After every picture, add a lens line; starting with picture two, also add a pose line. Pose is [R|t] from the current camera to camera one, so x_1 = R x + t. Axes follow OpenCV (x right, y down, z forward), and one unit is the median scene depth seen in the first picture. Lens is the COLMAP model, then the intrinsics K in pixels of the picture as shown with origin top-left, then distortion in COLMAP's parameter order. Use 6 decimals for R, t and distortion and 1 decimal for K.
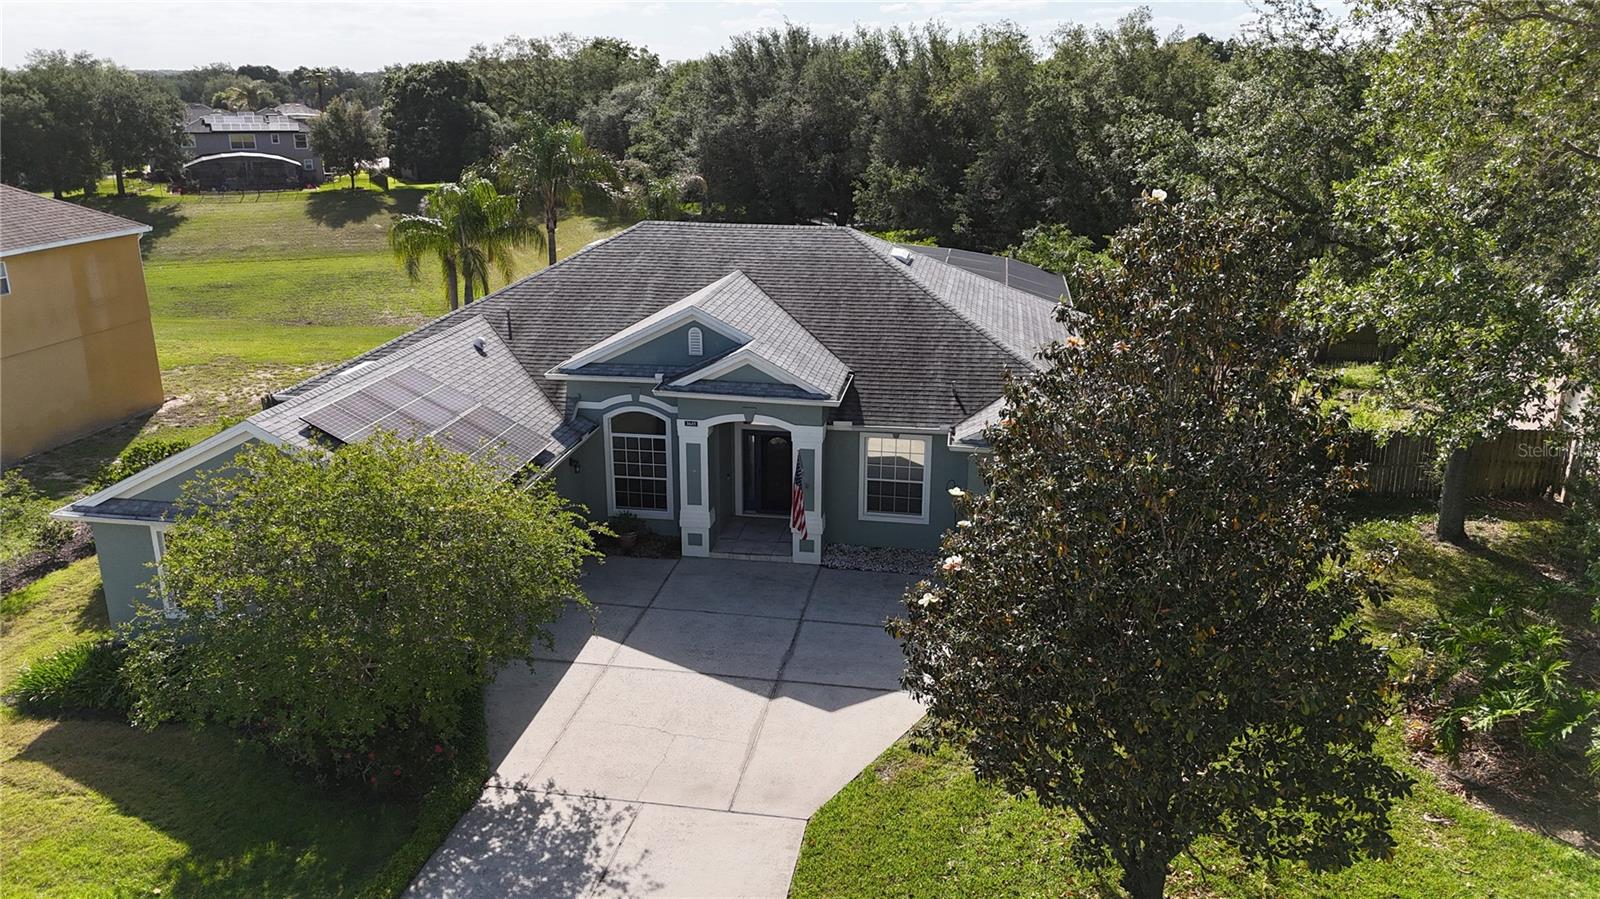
lens RADIAL K [[1171.7, 0, 808.3], [0, 1171.7, 450.3], [0, 0, 1]] dist [0.084619, -0.096749]
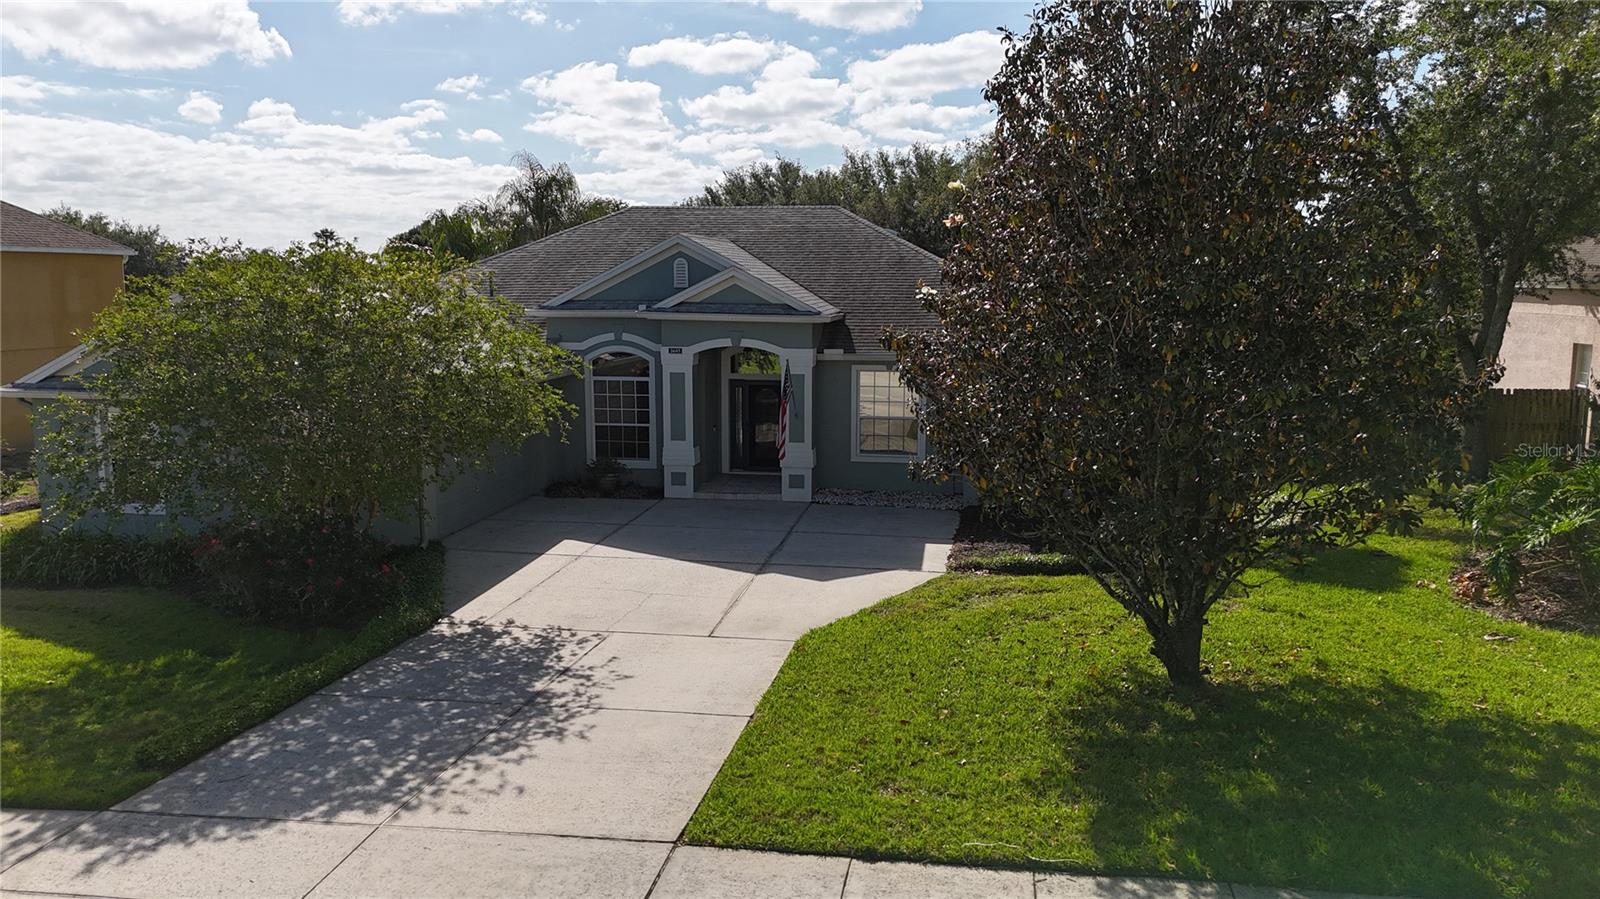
lens RADIAL K [[1171.7, 0, 808.3], [0, 1171.7, 450.3], [0, 0, 1]] dist [0.084619, -0.096749]
pose [[0.999973, -0.003303, 0.006560, 0.002074], [0.004328, 0.986617, -0.162997, 0.213221], [-0.005934, 0.163021, 0.986605, 0.066090]]
